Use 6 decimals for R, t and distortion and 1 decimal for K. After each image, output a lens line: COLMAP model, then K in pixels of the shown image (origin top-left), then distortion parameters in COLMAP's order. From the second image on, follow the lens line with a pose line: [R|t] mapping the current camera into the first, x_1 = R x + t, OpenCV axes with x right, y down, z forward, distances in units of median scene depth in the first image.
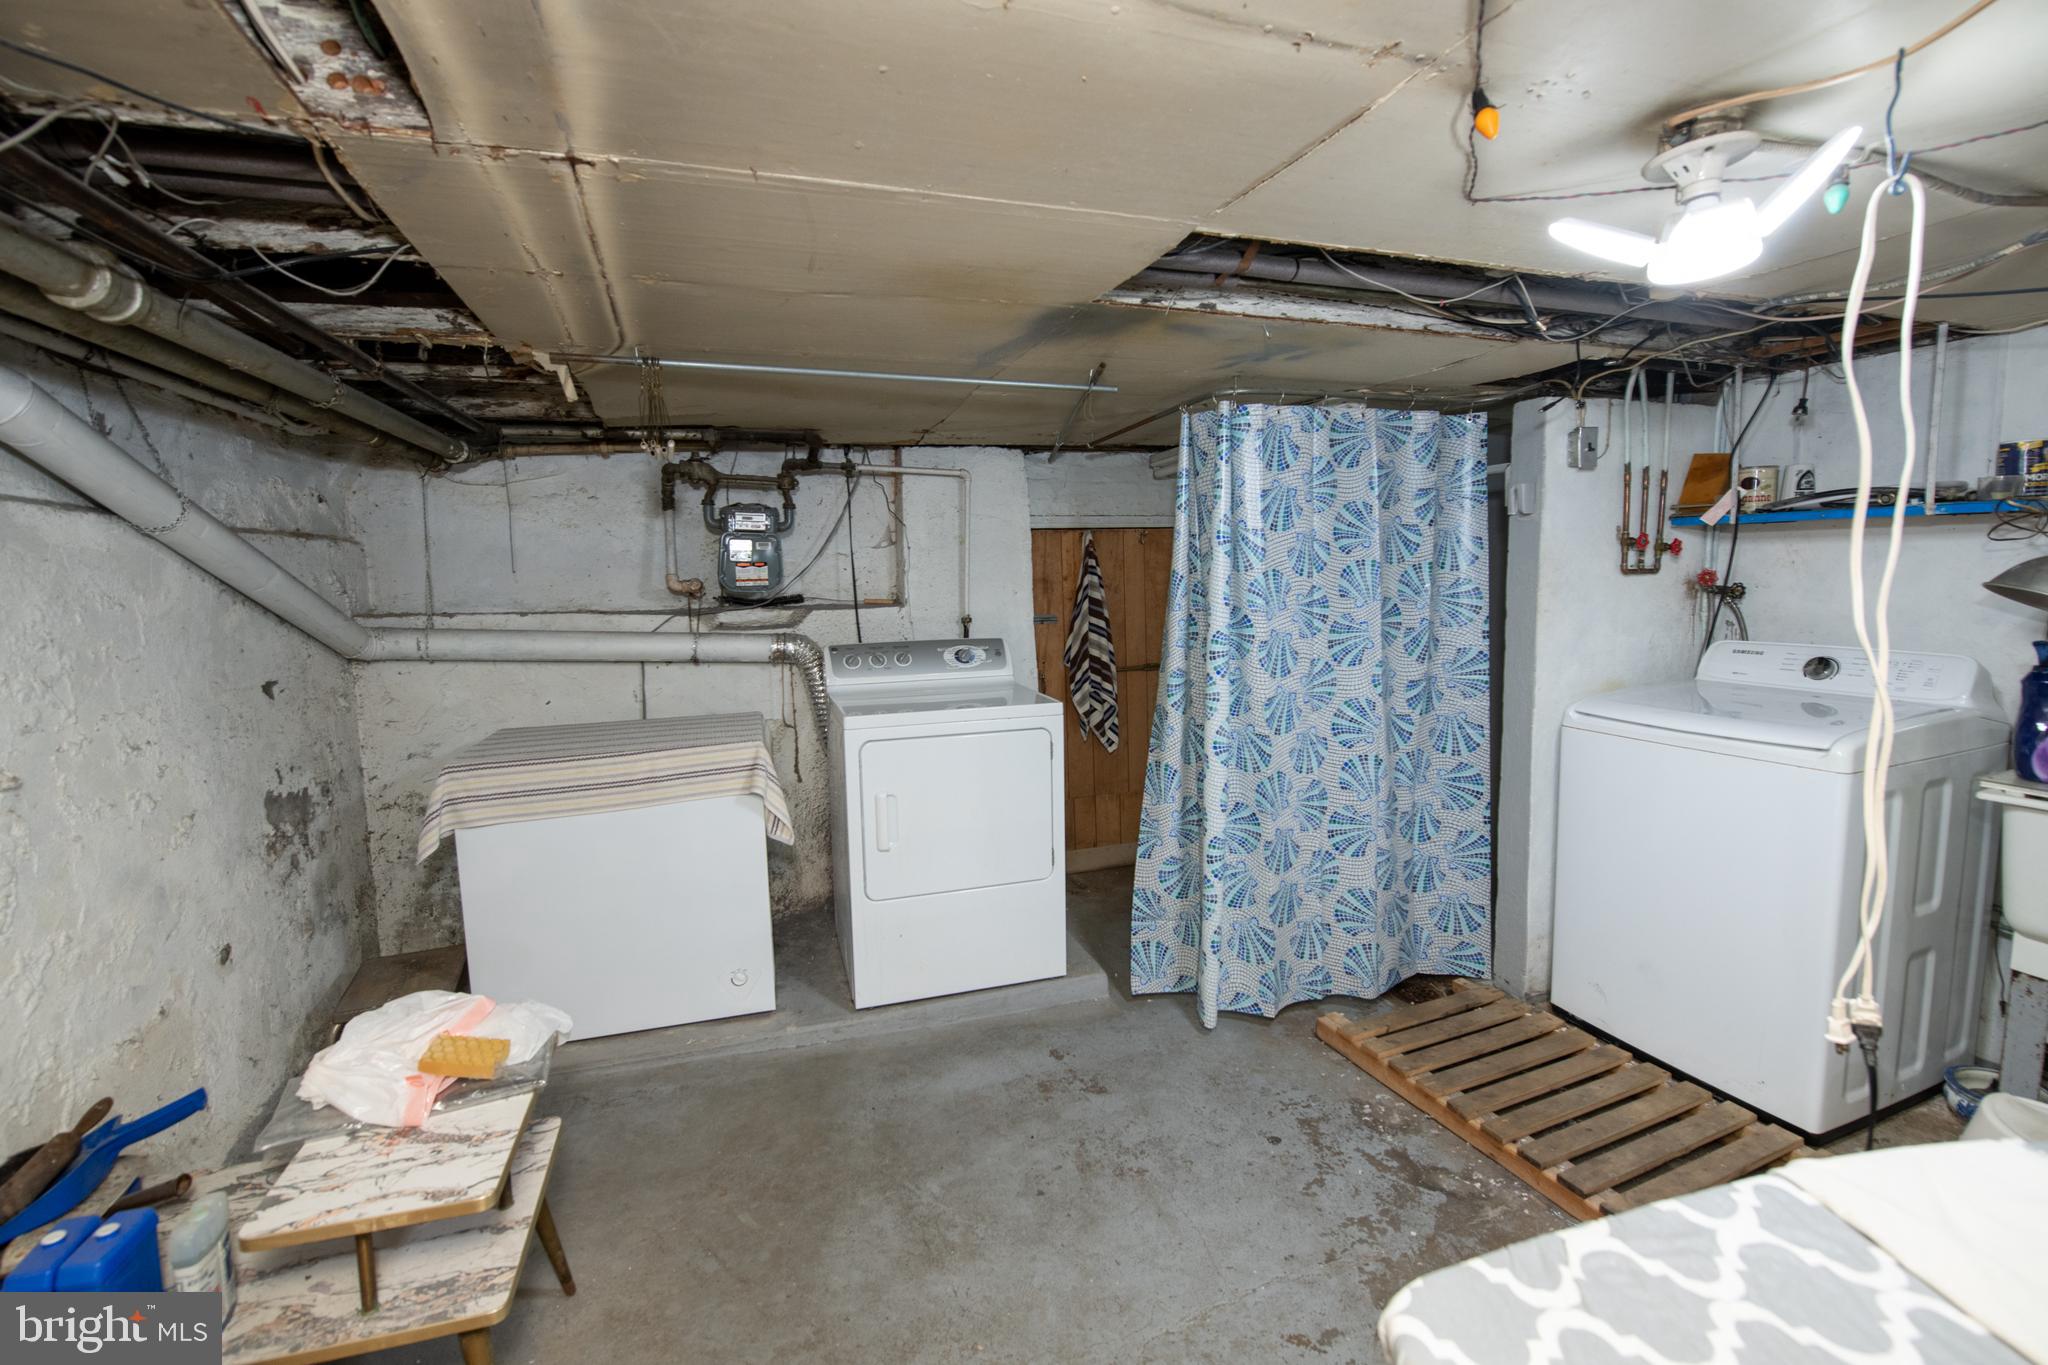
lens RADIAL K [[867.3, 0, 1009.8], [0, 867.3, 671.5], [0, 0, 1]] dist [-0.016290, -0.000364]
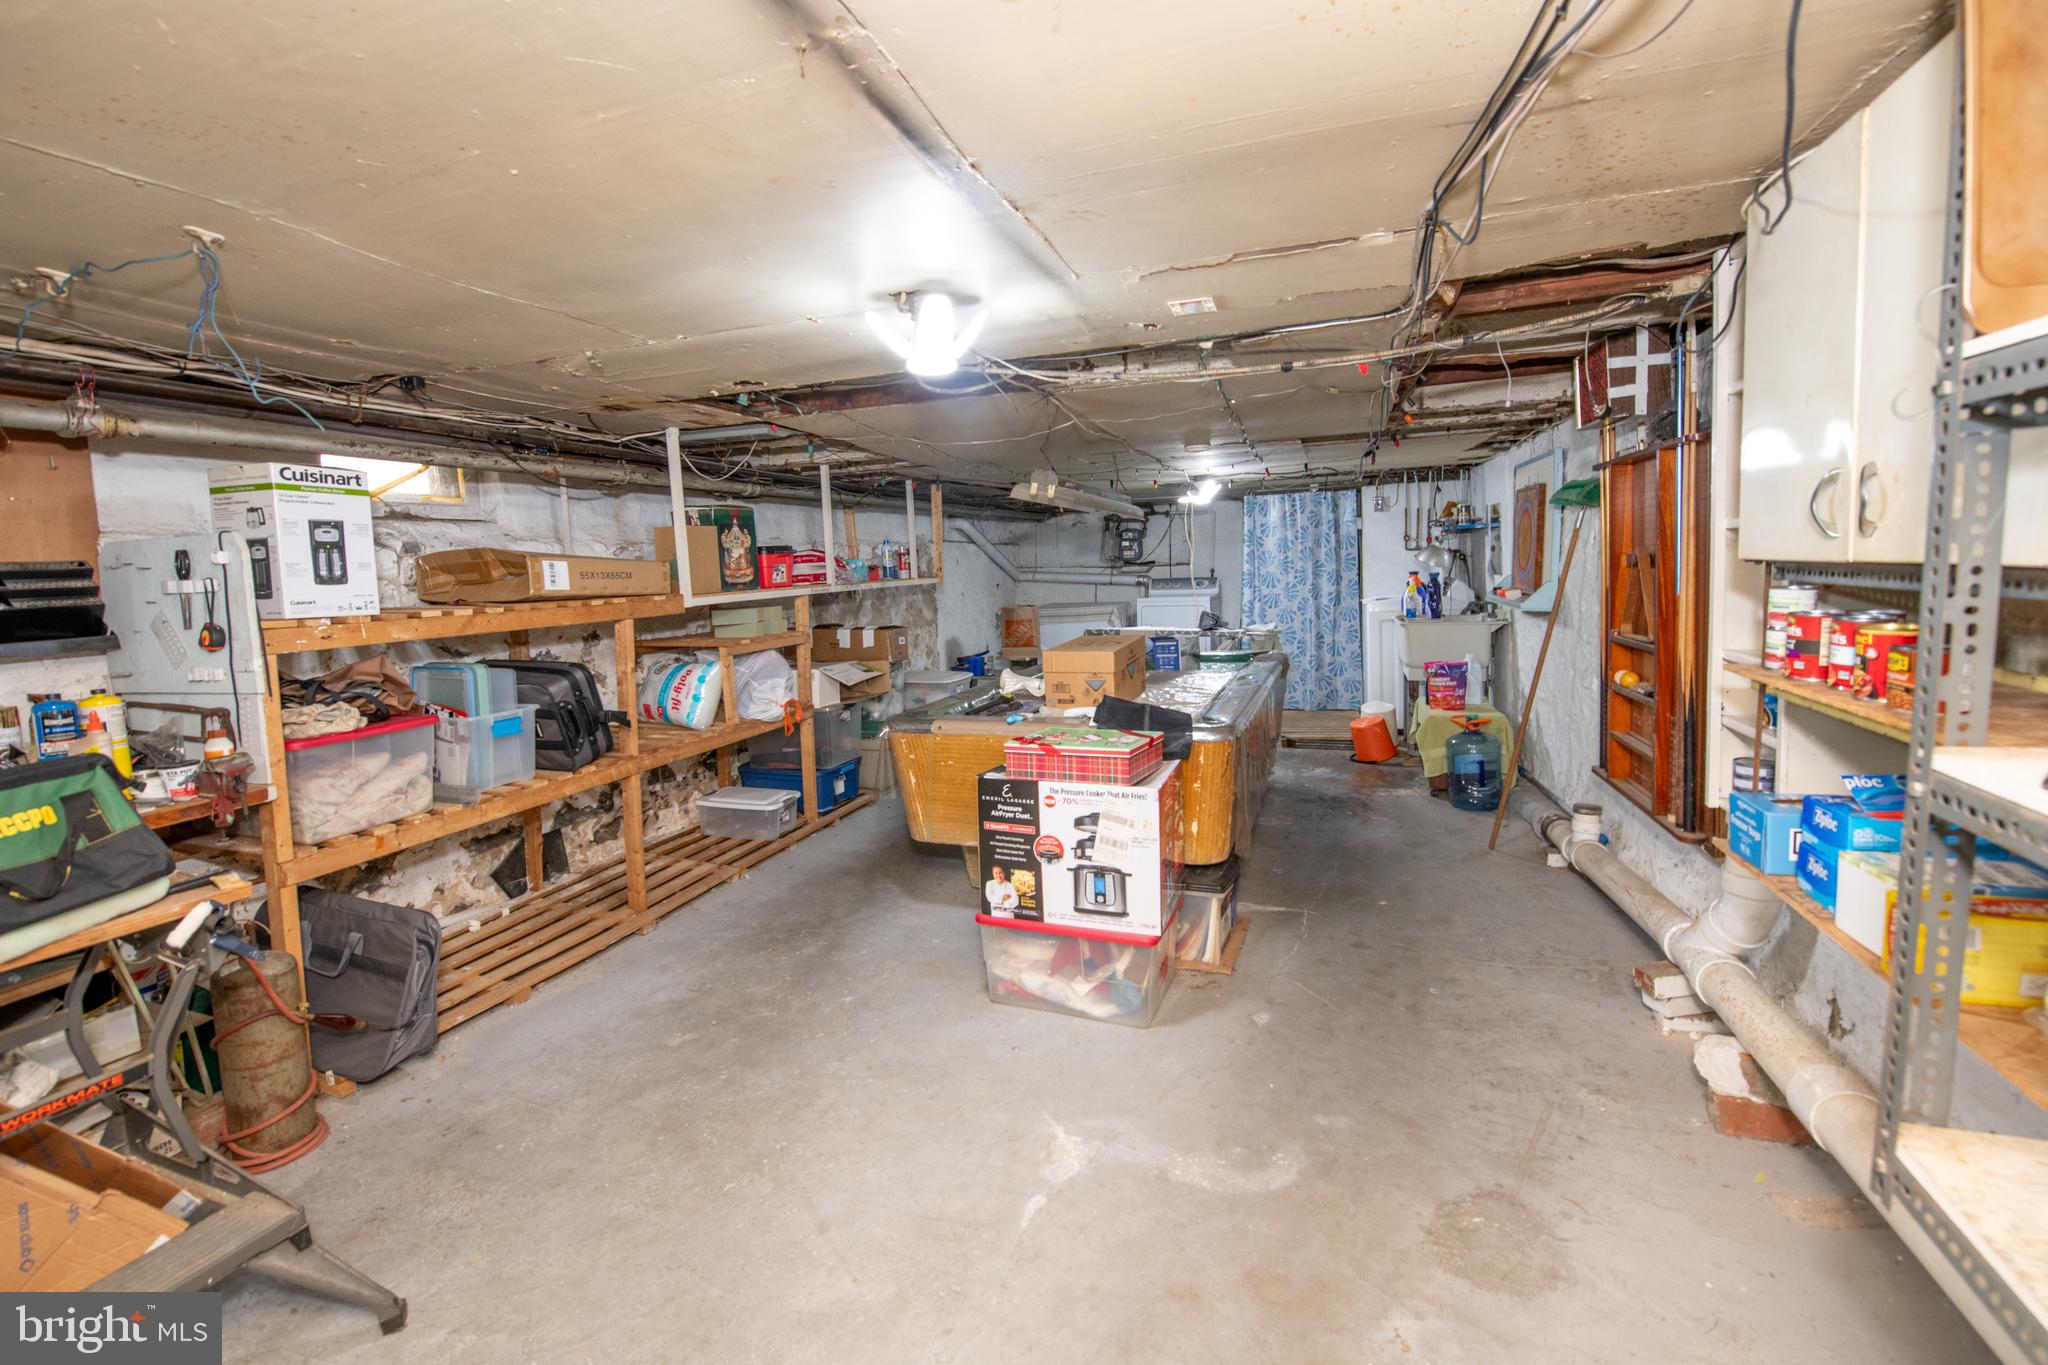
lens RADIAL K [[867.3, 0, 1009.8], [0, 867.3, 671.5], [0, 0, 1]] dist [-0.016290, -0.000364]
pose [[0.777870, 0.073636, -0.624096, 1.328311], [-0.046340, 0.997129, 0.059892, 0.135706], [0.626715, -0.017668, 0.779049, -1.630119]]
